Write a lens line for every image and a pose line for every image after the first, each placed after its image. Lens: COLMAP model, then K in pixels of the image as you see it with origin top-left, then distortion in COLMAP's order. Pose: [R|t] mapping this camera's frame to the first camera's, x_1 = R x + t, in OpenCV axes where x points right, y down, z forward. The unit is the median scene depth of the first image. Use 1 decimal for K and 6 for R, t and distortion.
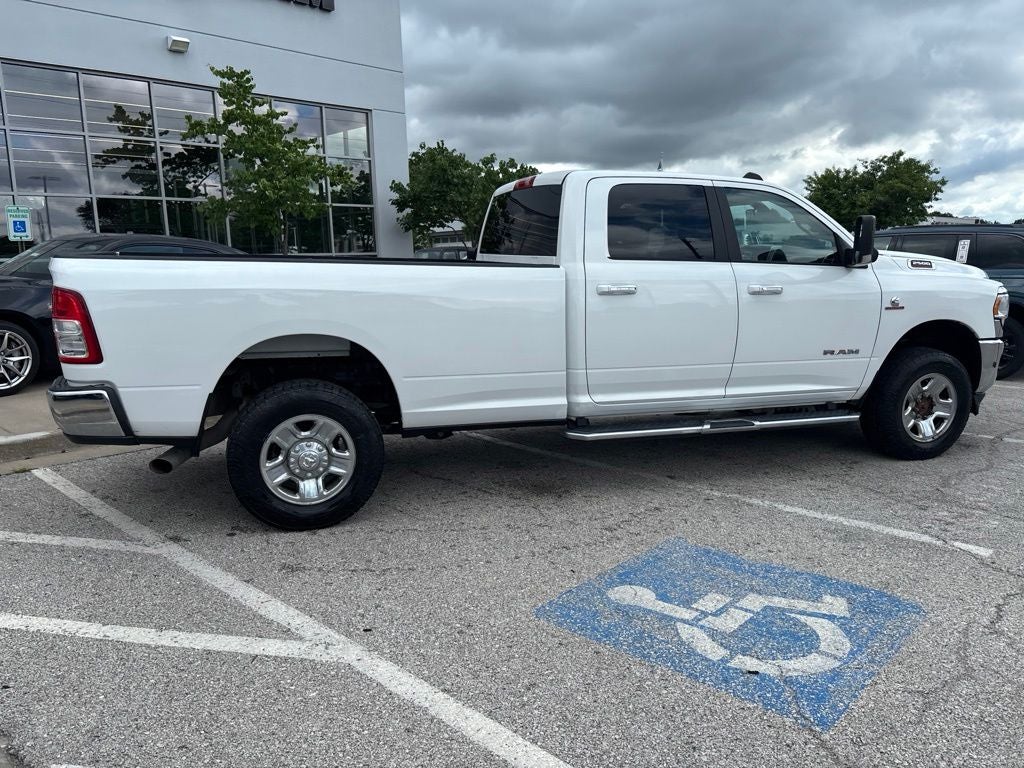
lens RADIAL K [[782.0, 0, 512.0], [0, 782.0, 385.2], [0, 0, 1]] dist [0.039050, -0.042608]
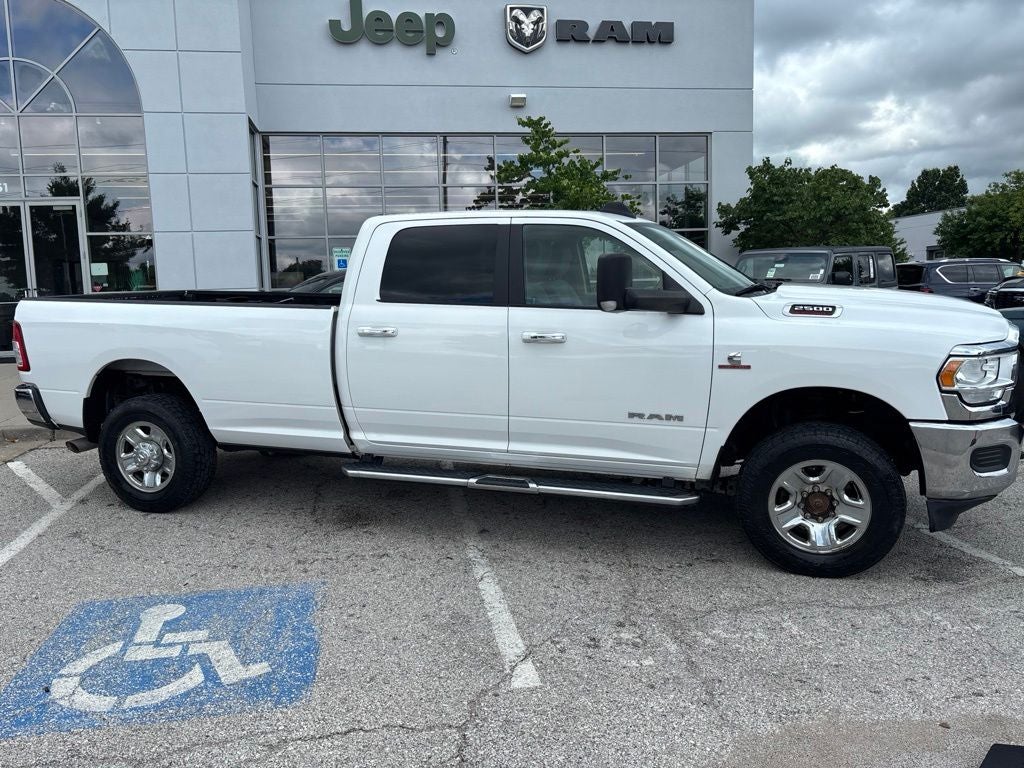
lens RADIAL K [[782.0, 0, 512.0], [0, 782.0, 385.2], [0, 0, 1]] dist [0.039050, -0.042608]
pose [[0.795278, 0.076008, -0.601462, 0.889509], [-0.089637, 0.995947, 0.007338, -0.076408], [0.599582, 0.048078, 0.798868, 0.300719]]
